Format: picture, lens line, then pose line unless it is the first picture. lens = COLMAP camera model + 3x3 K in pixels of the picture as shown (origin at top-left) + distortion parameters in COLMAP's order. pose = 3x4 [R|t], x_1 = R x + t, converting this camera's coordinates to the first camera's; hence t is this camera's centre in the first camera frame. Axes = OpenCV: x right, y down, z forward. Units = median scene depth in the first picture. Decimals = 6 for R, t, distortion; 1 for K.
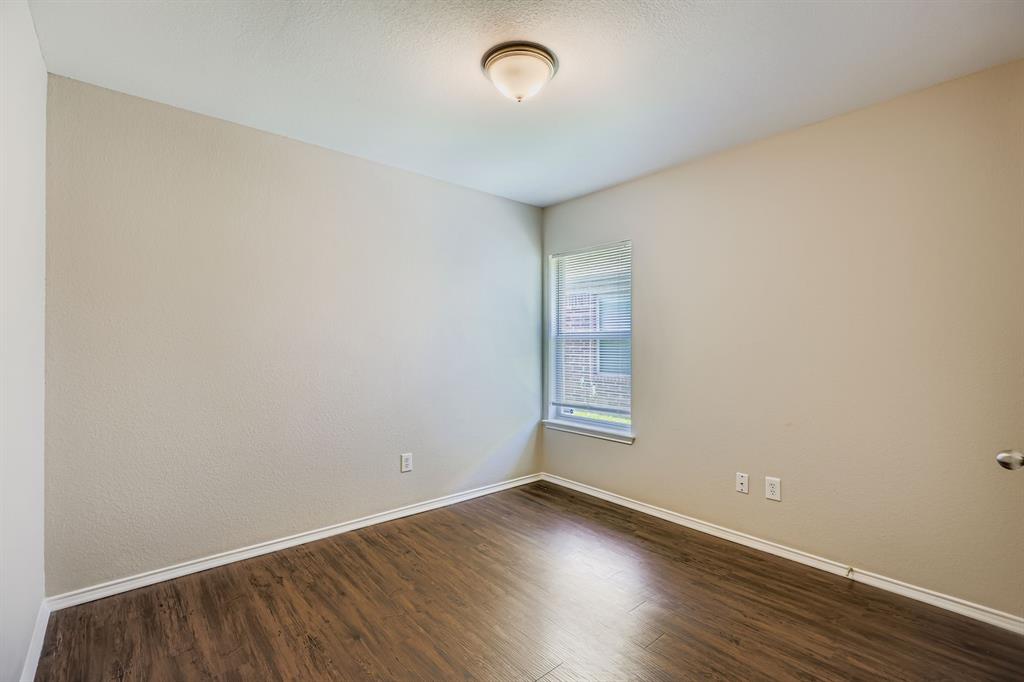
lens RADIAL K [[467.0, 0, 513.2], [0, 467.0, 340.8], [0, 0, 1]] dist [0.016412, -0.000105]
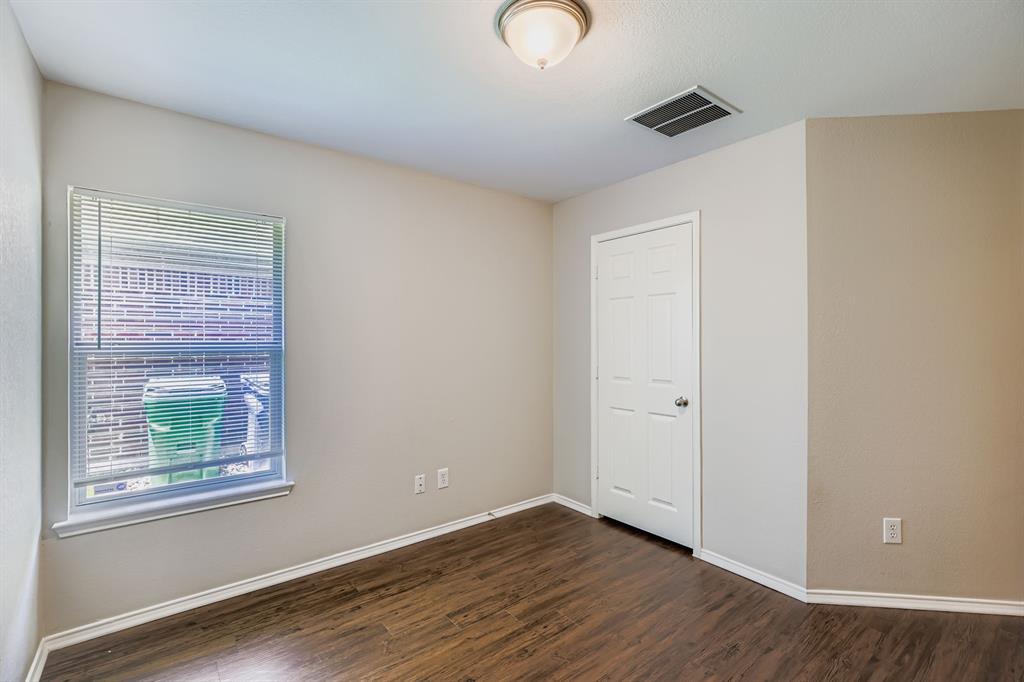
lens RADIAL K [[467.0, 0, 515.9], [0, 467.0, 340.1], [0, 0, 1]] dist [0.016412, -0.000105]
pose [[0.042531, 0.004070, 0.999087, -0.631855], [0.002326, 0.999989, -0.004172, -0.026734], [-0.999092, 0.002502, 0.042522, 0.794622]]
